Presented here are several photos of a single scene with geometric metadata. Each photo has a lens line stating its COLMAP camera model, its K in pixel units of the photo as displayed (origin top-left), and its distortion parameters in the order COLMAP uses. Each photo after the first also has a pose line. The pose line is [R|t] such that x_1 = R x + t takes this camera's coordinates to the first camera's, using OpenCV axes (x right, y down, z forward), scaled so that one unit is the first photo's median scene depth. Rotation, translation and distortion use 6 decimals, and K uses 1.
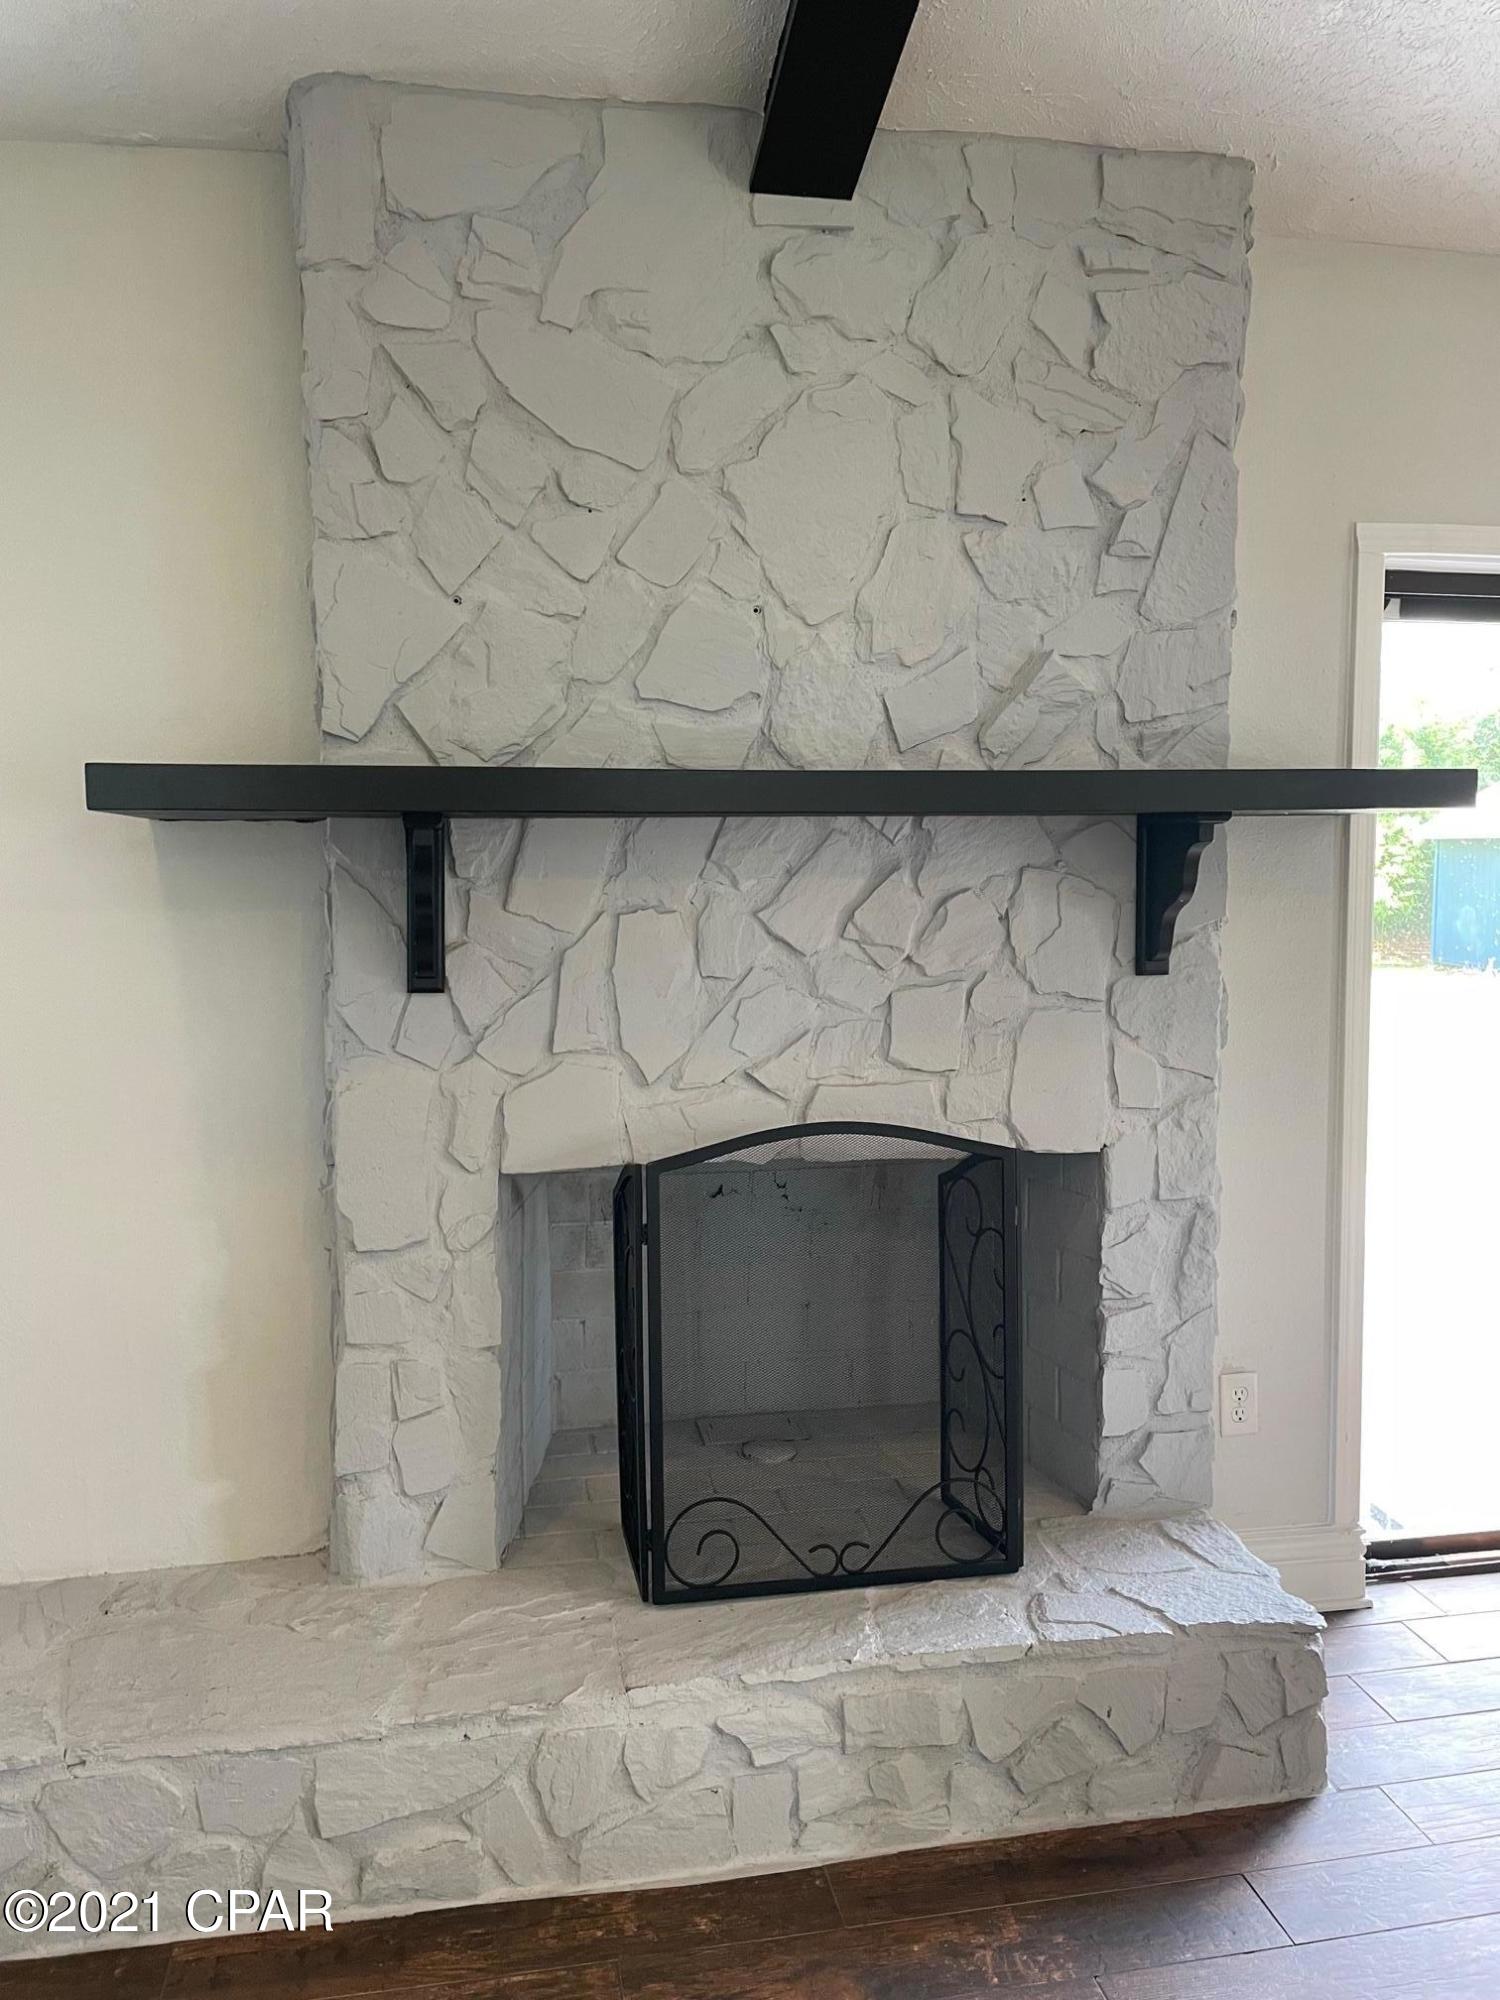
lens RADIAL K [[1497.7, 0, 754.6], [0, 1497.7, 992.4], [0, 0, 1]] dist [0.074639, -0.082768]
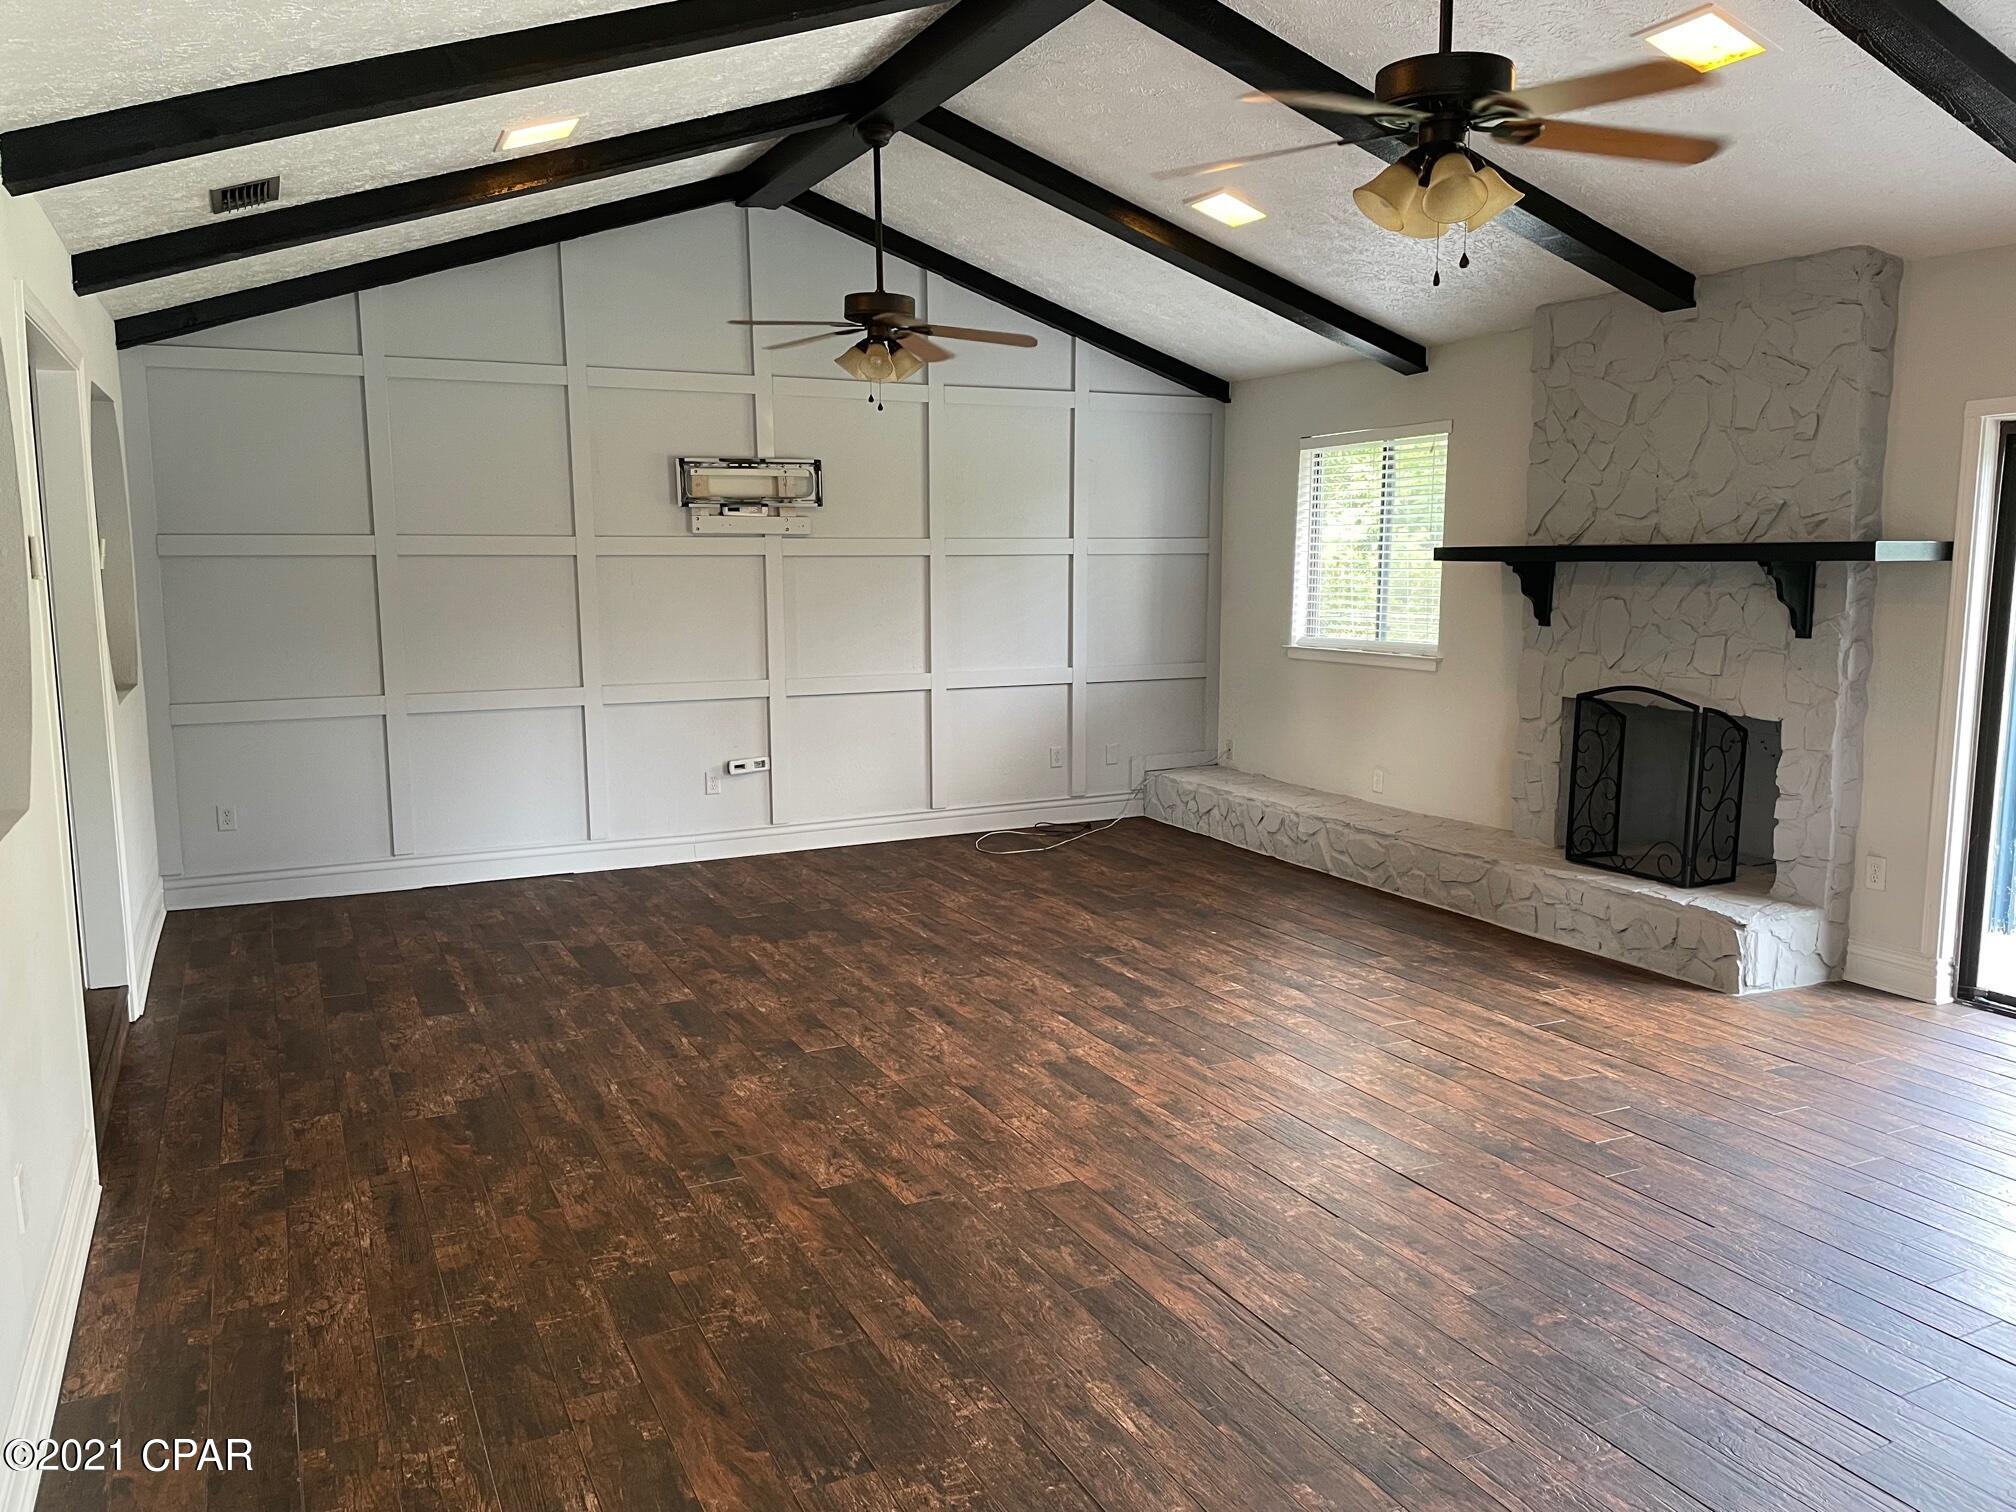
lens RADIAL K [[1509.6, 0, 1016.0], [0, 1509.6, 749.7], [0, 0, 1]] dist [0.074639, -0.082768]
pose [[0.265269, 0.125559, -0.955964, 2.146778], [-0.093910, 0.990135, 0.103989, 0.025072], [0.959590, 0.062190, 0.274443, -0.653018]]
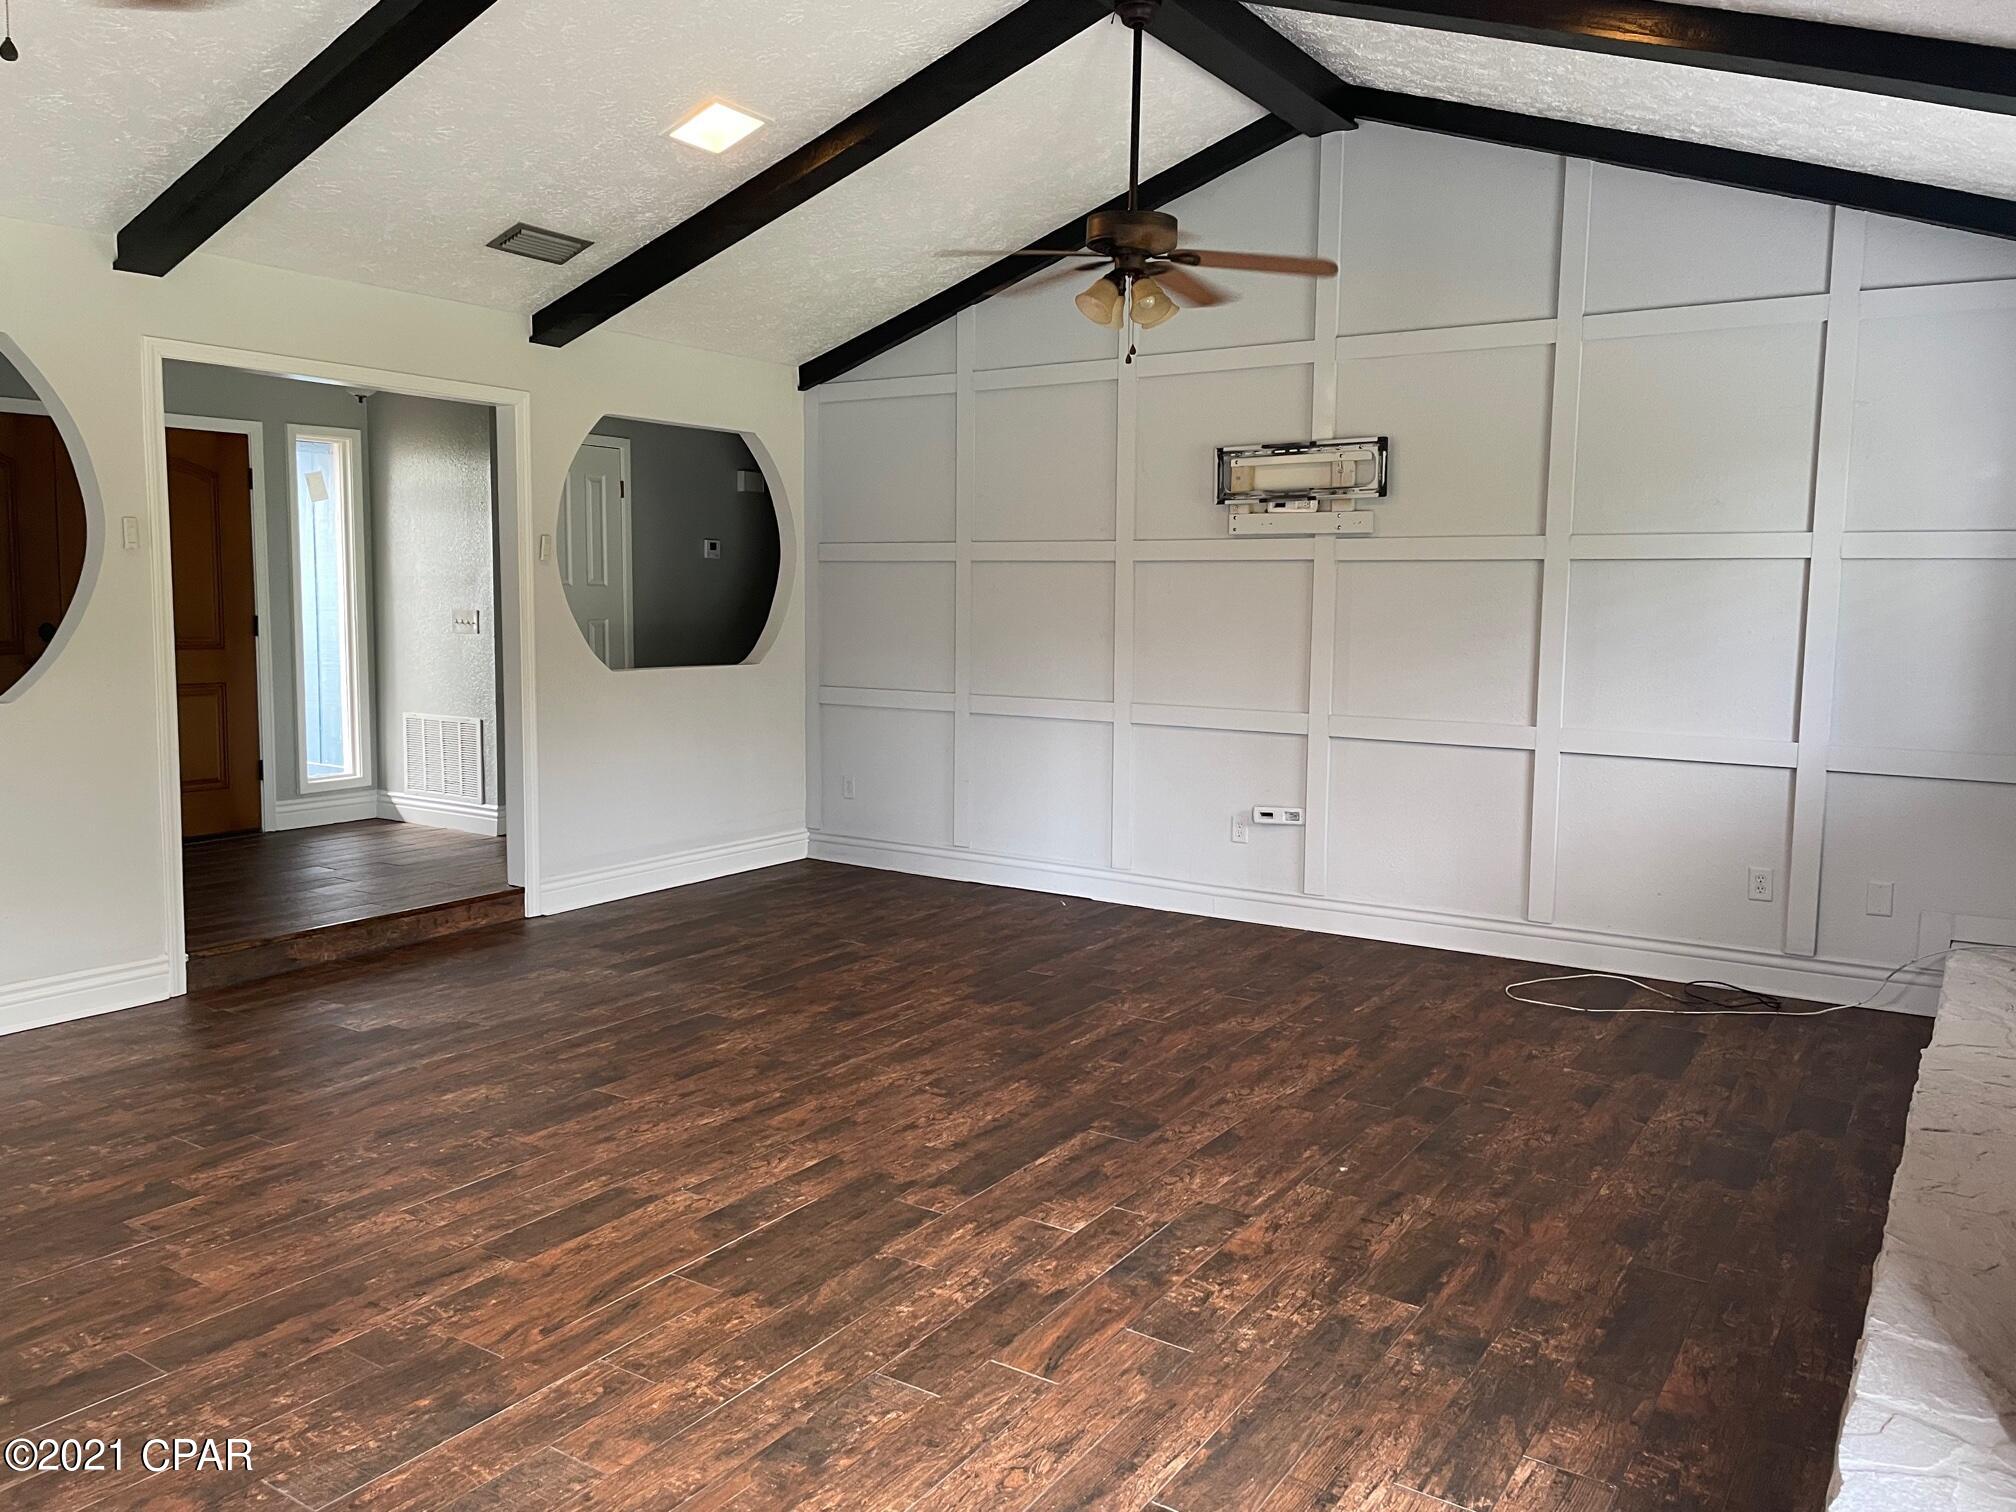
lens RADIAL K [[1509.6, 0, 983.3], [0, 1509.6, 723.1], [0, 0, 1]] dist [0.074639, -0.082768]
pose [[-0.699814, 0.057111, -0.712039, 1.150346], [-0.082723, 0.983613, 0.160196, -0.093594], [0.709519, 0.171009, -0.683621, 1.112126]]
